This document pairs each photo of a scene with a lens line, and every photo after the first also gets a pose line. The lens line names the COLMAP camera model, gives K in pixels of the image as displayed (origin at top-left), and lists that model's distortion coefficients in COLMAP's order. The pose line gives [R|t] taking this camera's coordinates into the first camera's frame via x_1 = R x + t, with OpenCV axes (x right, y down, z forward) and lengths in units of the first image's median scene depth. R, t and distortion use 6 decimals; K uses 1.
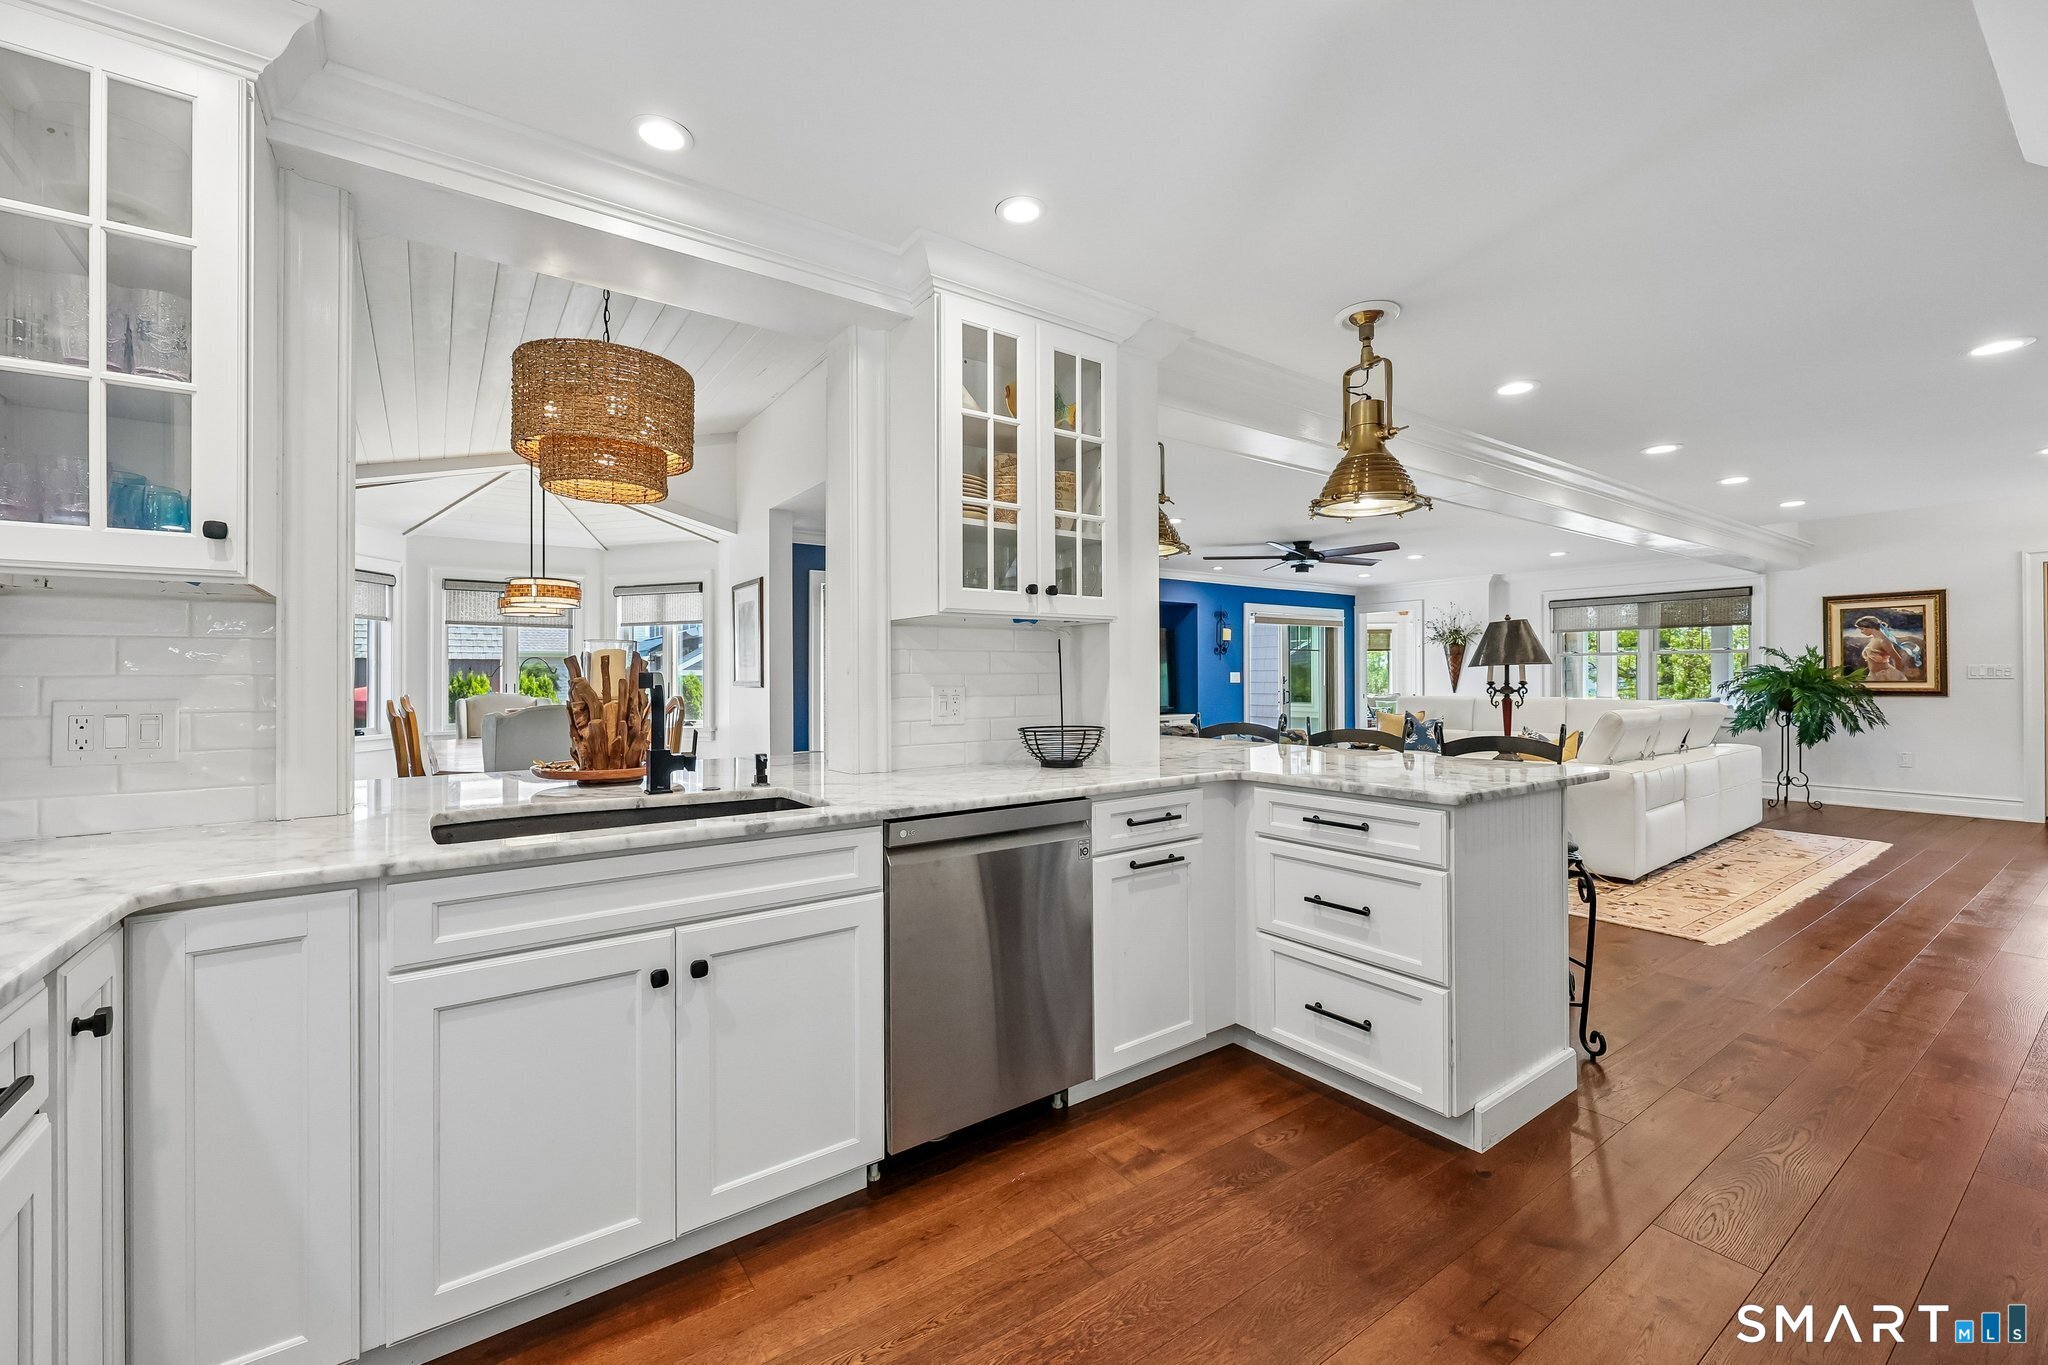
lens RADIAL K [[825.3, 0, 1031.7], [0, 825.3, 678.5], [0, 0, 1]] dist [0.000610, 0.000202]
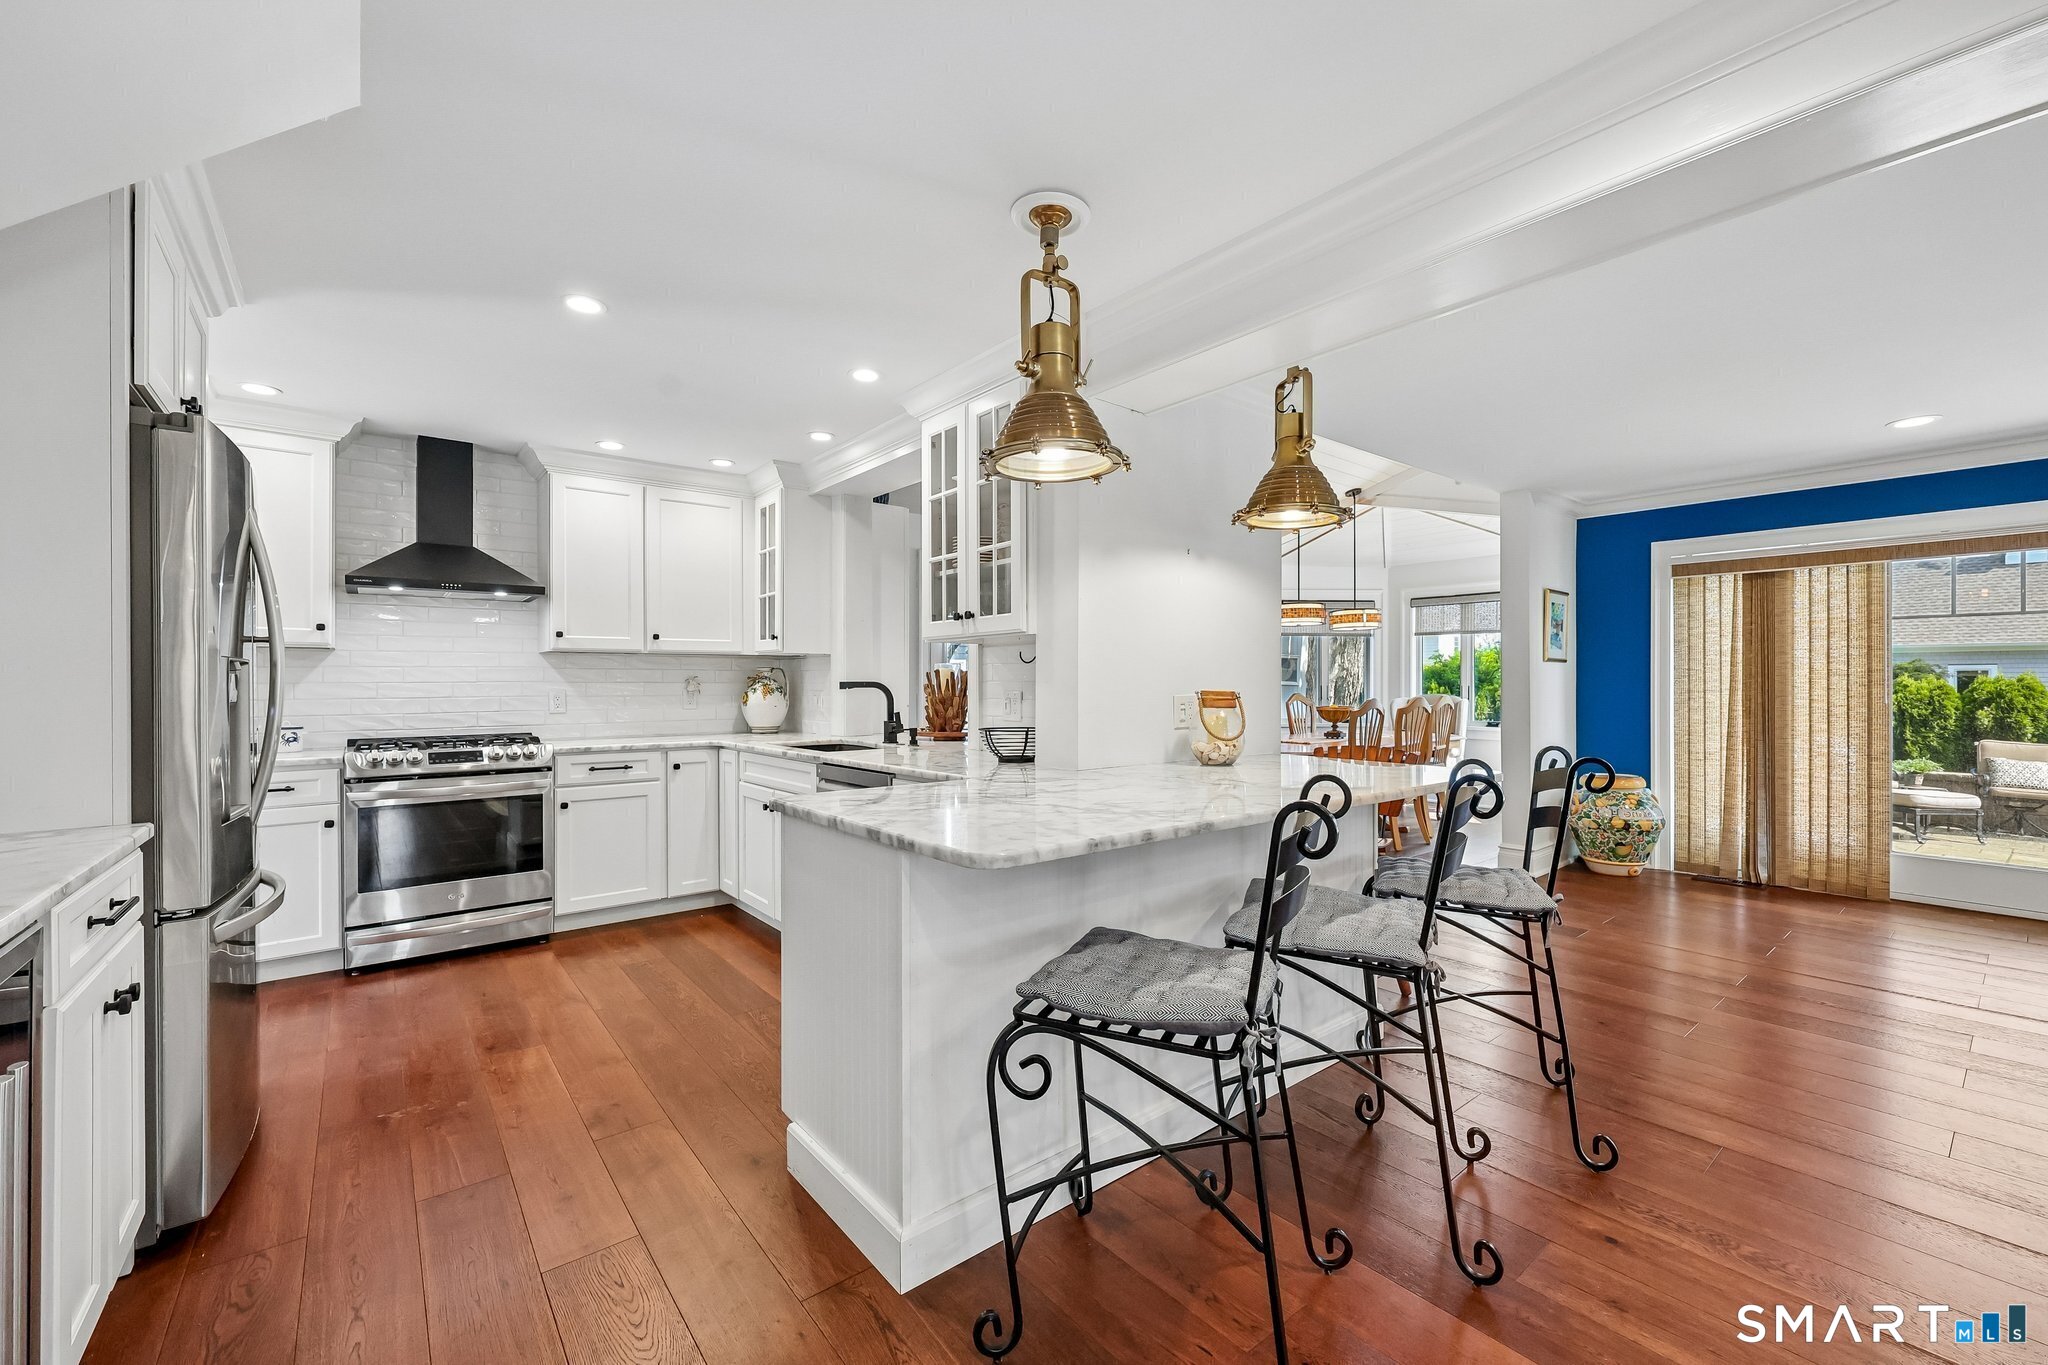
lens RADIAL K [[825.3, 0, 1038.8], [0, 825.3, 683.6], [0, 0, 1]] dist [0.000610, 0.000202]
pose [[0.071511, 0.003679, -0.997433, 0.447575], [0.000433, 0.999993, 0.003720, -0.002482], [0.997440, -0.000698, 0.071509, 0.354606]]
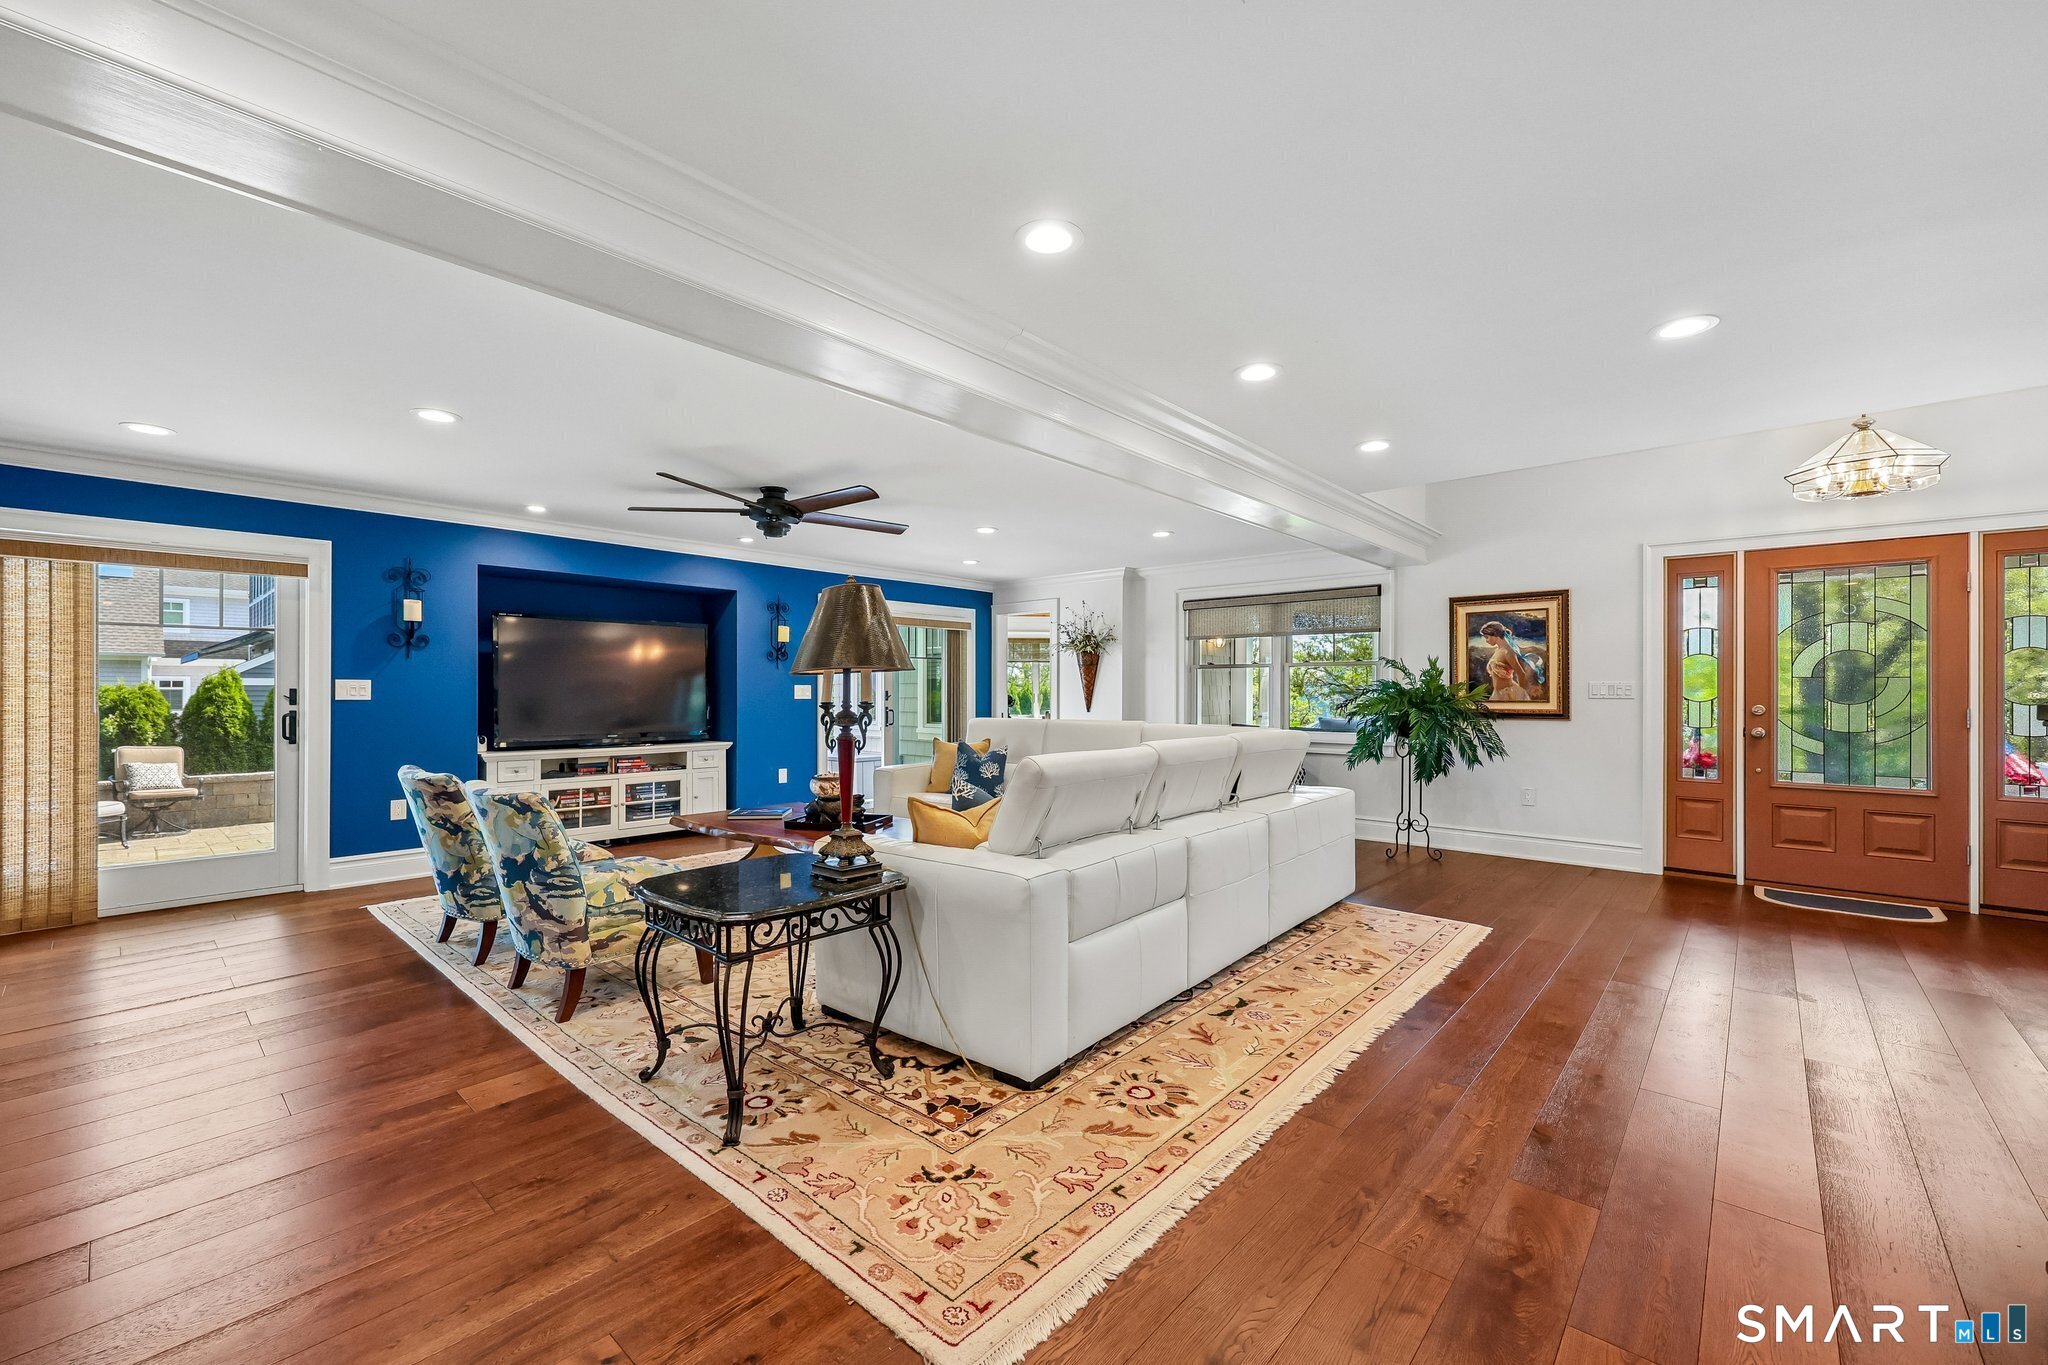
lens RADIAL K [[825.3, 0, 1030.5], [0, 825.3, 688.2], [0, 0, 1]] dist [0.000610, 0.000202]
pose [[0.974692, 0.005959, 0.223473, 0.390703], [-0.004906, 0.999974, -0.005269, -0.002553], [-0.223499, 0.004040, 0.974696, 0.310646]]
